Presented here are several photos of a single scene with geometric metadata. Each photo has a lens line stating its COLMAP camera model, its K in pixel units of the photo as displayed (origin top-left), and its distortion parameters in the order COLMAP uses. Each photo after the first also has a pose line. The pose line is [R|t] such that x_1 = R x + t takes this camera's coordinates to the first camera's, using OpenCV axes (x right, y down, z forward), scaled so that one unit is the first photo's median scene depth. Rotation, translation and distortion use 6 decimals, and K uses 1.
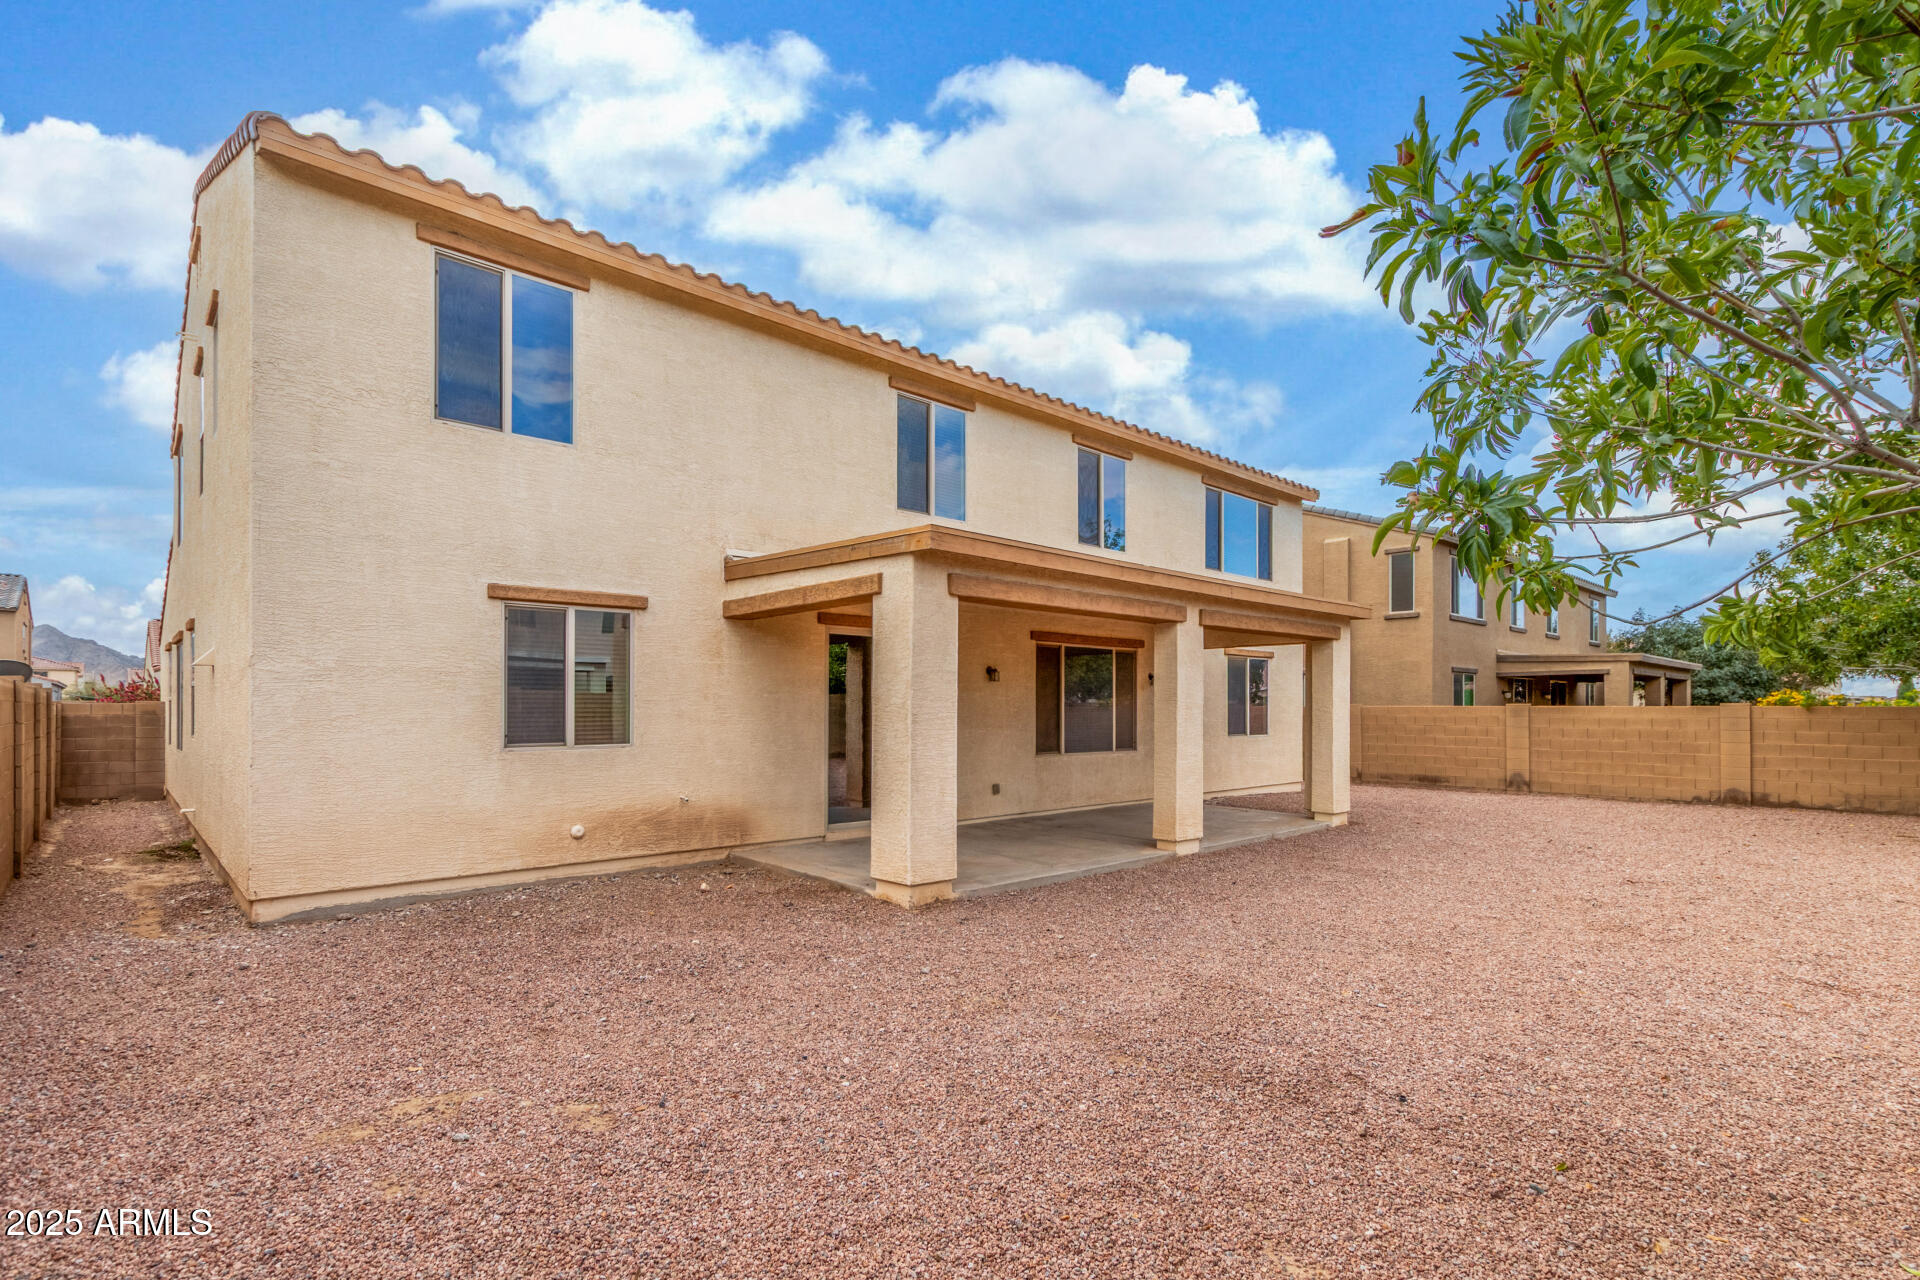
lens RADIAL K [[908.4, 0, 959.1], [0, 908.4, 693.6], [0, 0, 1]] dist [-0.003040, -0.000753]
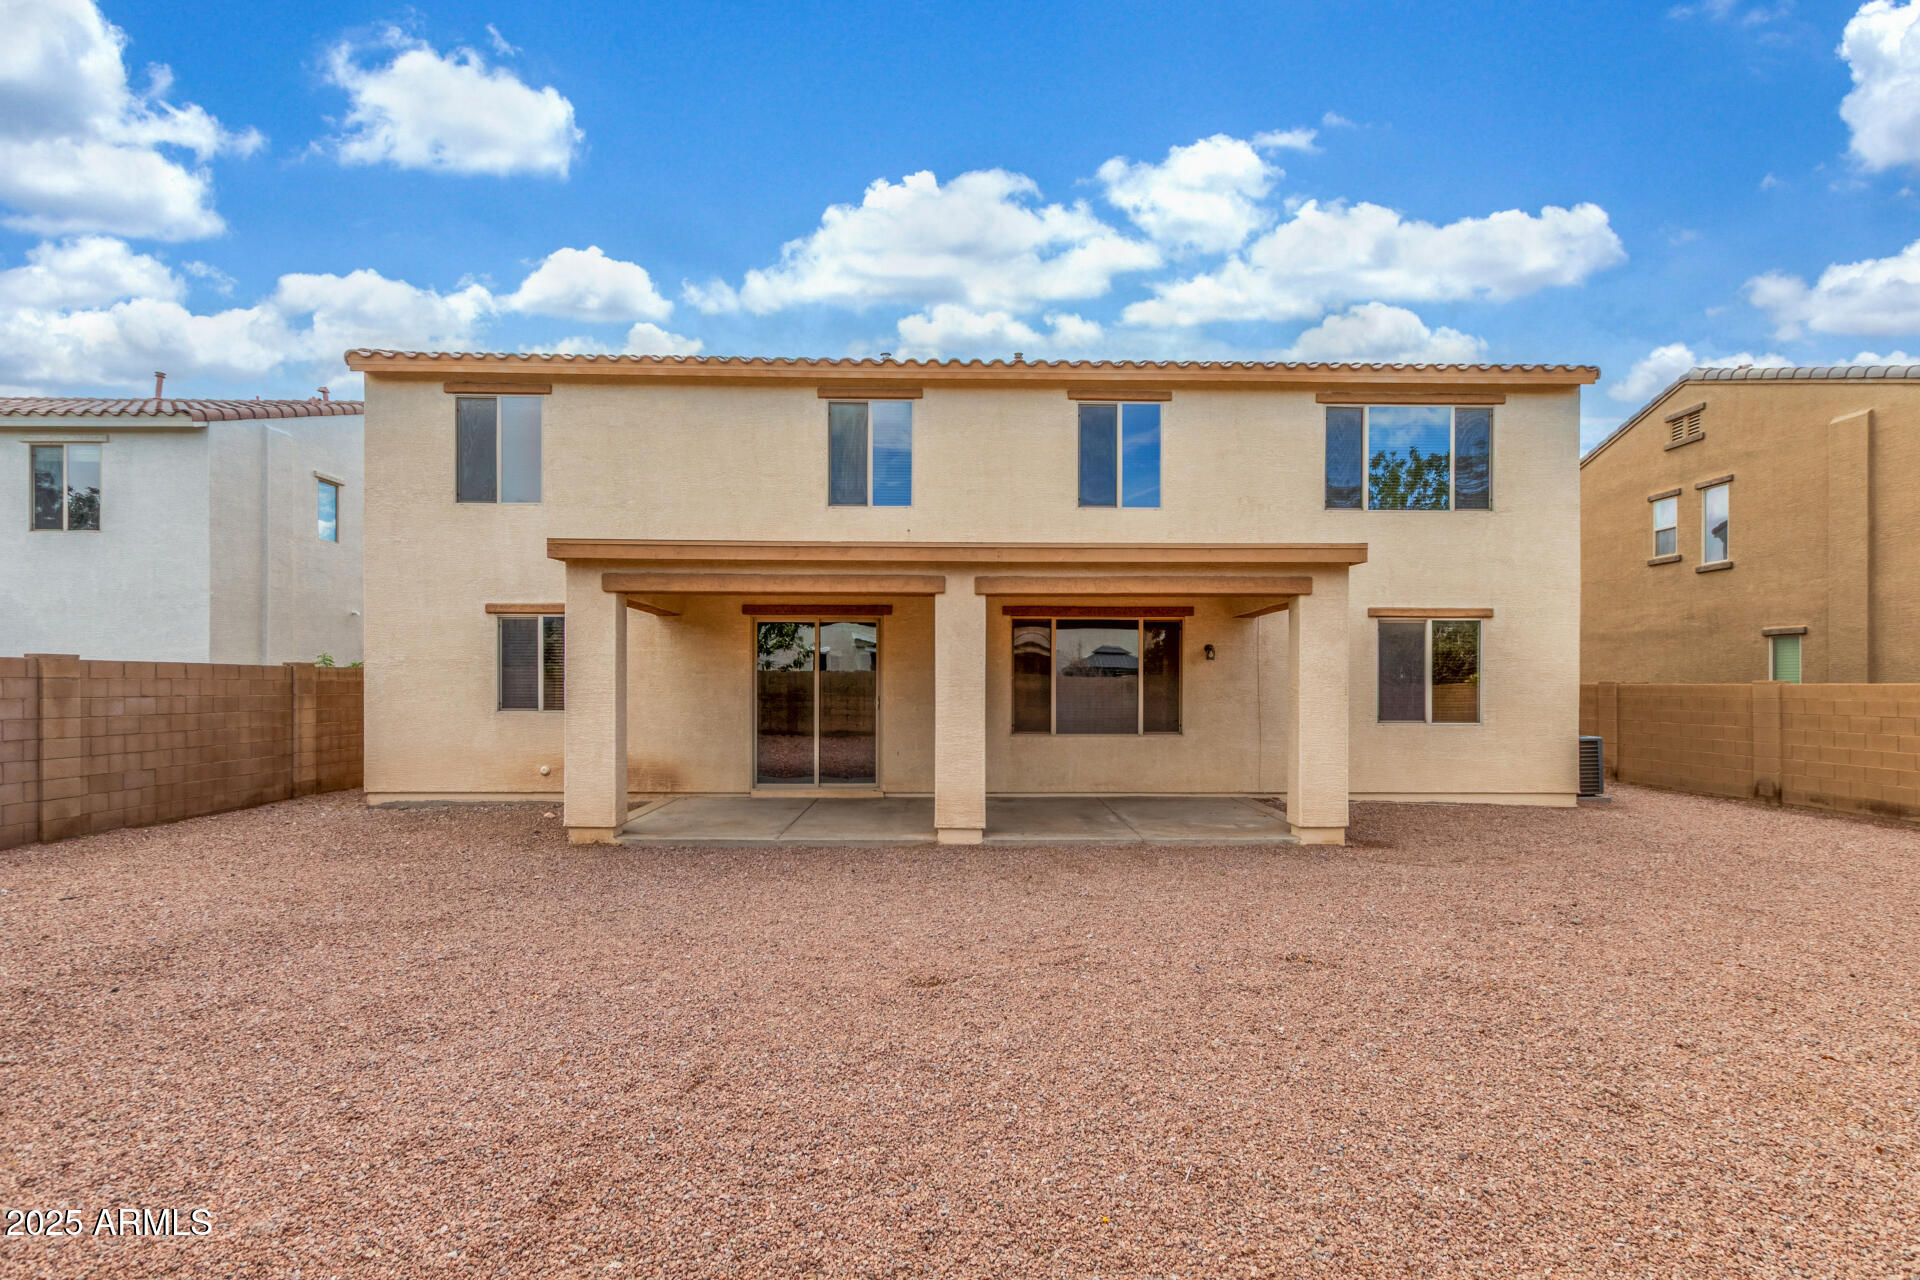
lens RADIAL K [[883.7, 0, 961.2], [0, 883.7, 675.6], [0, 0, 1]] dist [0.001138, -0.002010]
pose [[0.744158, -0.005728, -0.667979, 0.840188], [0.008768, 0.999961, 0.001194, 0.004414], [0.667946, -0.006745, 0.744179, 0.329146]]
